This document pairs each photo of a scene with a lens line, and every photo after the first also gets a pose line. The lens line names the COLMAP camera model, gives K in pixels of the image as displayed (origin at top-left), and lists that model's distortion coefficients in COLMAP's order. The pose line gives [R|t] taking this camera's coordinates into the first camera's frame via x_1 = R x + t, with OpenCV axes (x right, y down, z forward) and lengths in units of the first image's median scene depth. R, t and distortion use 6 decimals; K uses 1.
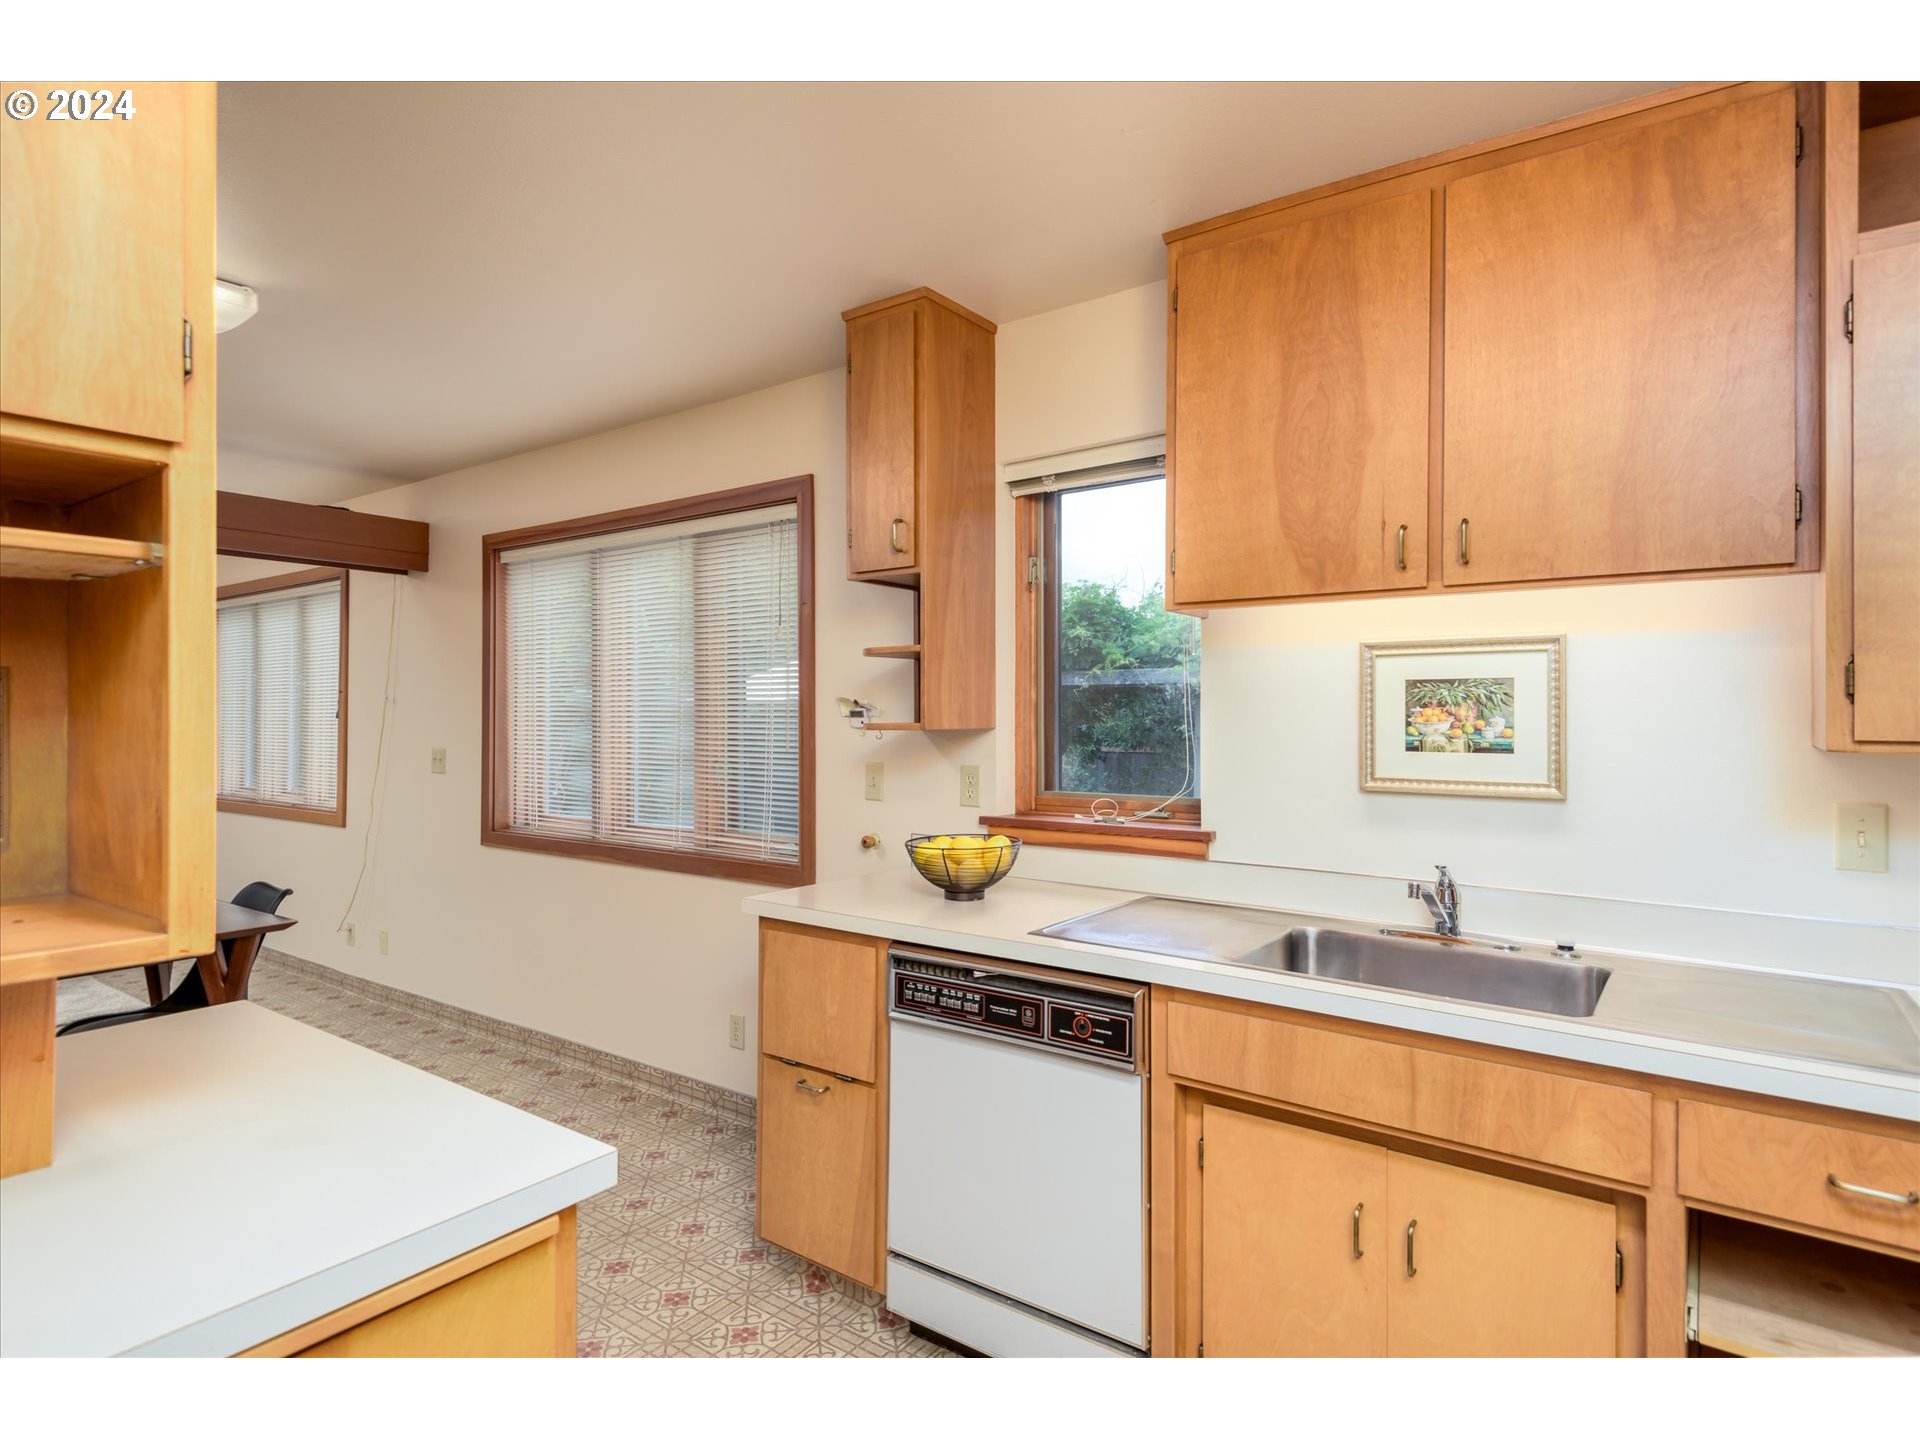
lens RADIAL K [[1072.4, 0, 925.7], [0, 1072.4, 709.7], [0, 0, 1]] dist [0.022368, -0.017408]
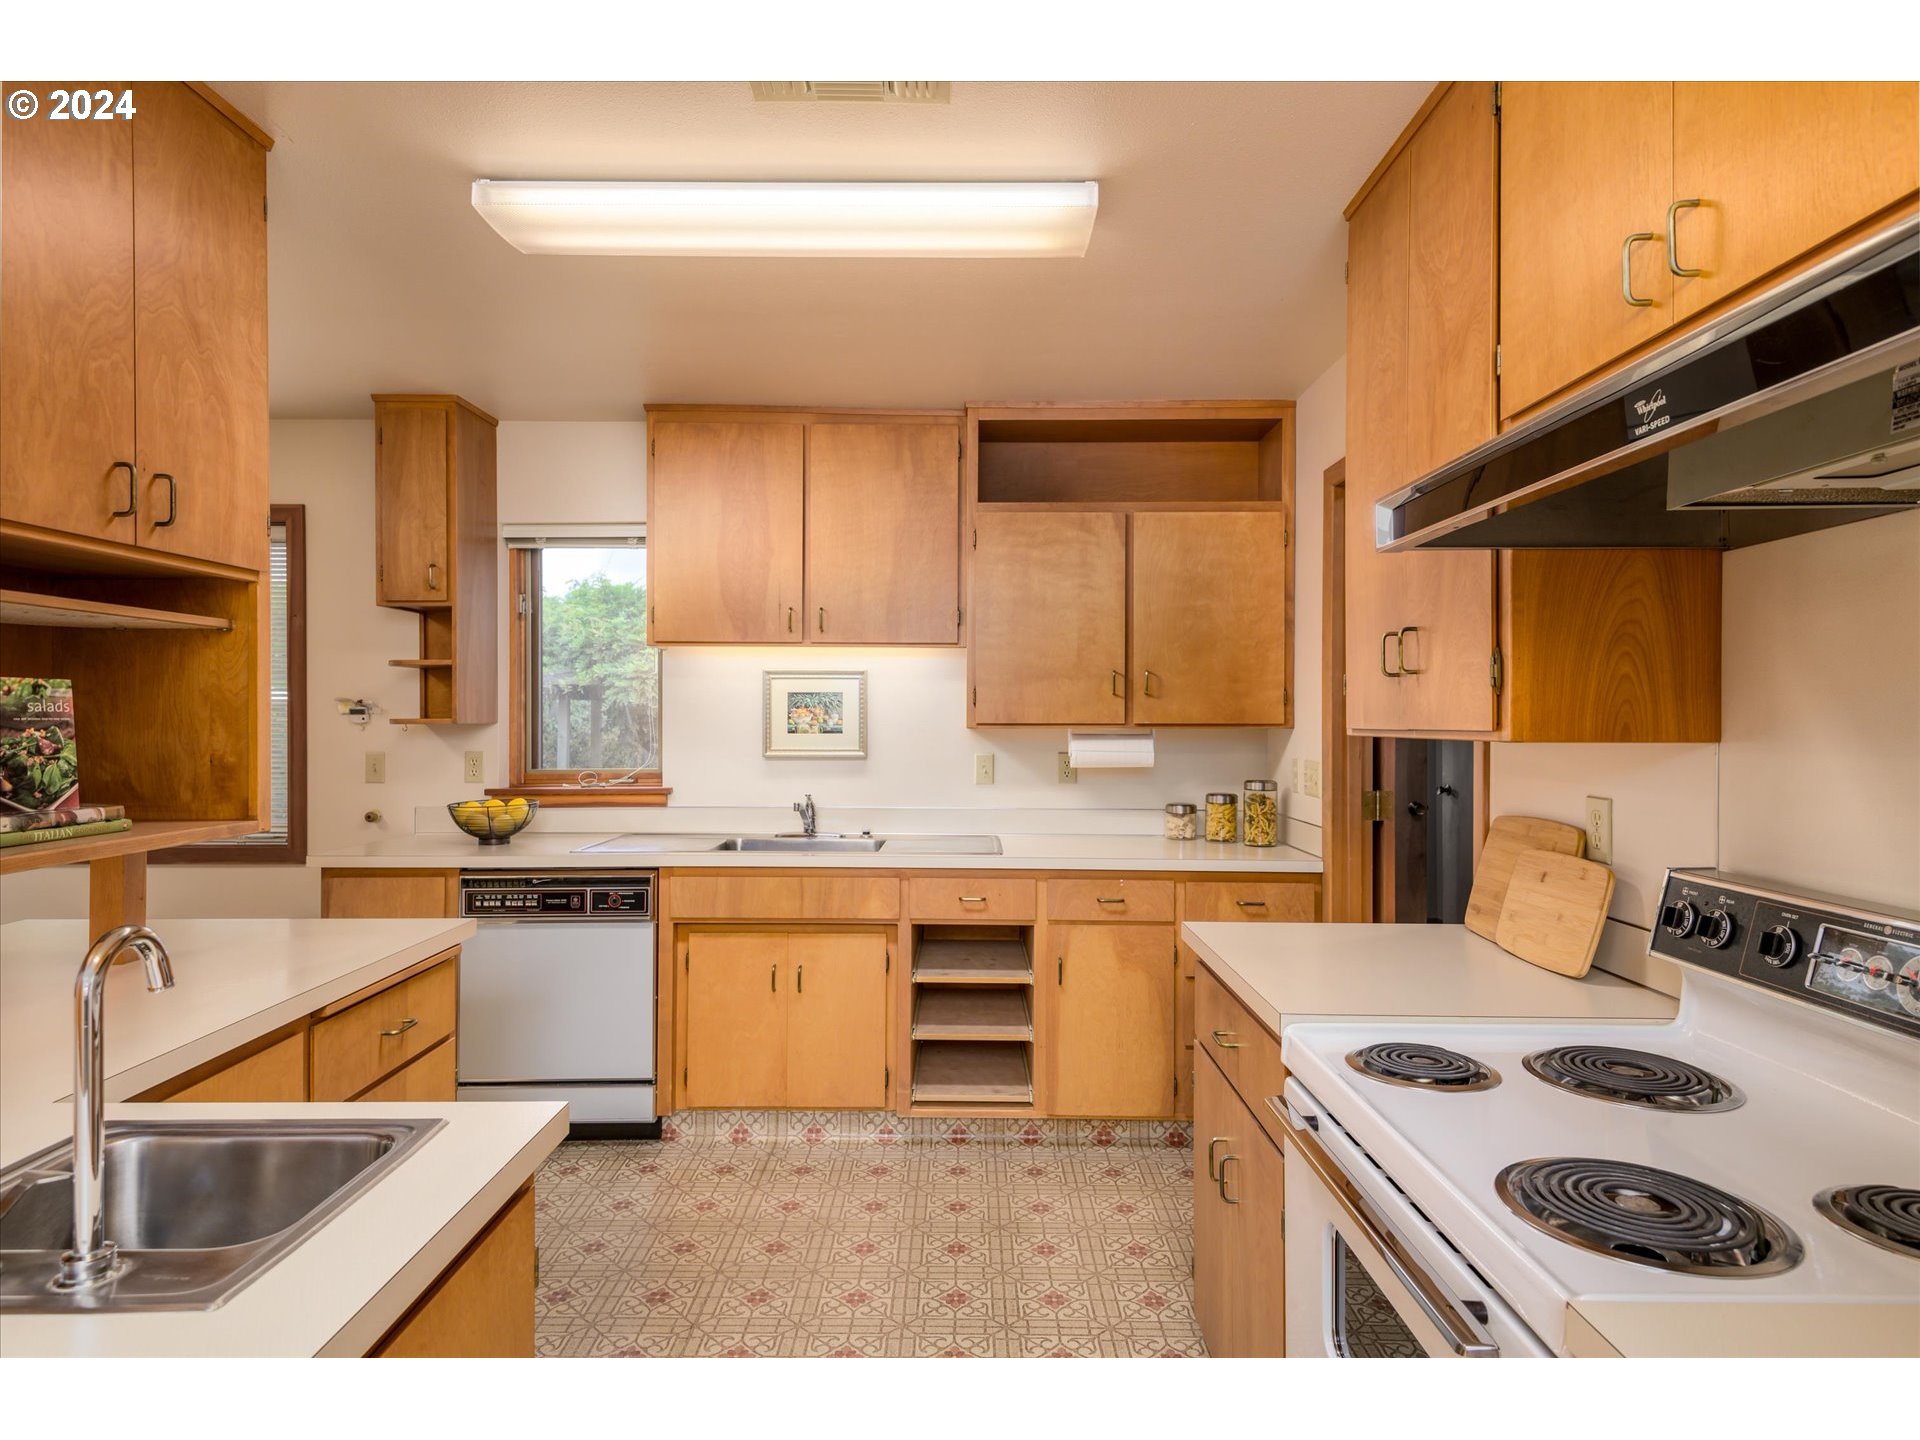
lens RADIAL K [[885.3, 0, 963.4], [0, 885.3, 718.0], [0, 0, 1]] dist [0.041349, -0.021225]
pose [[0.798486, -0.002852, 0.602007, -0.200396], [-0.002843, 0.999960, 0.008508, 0.000767], [-0.602007, -0.008505, 0.798445, -0.331085]]
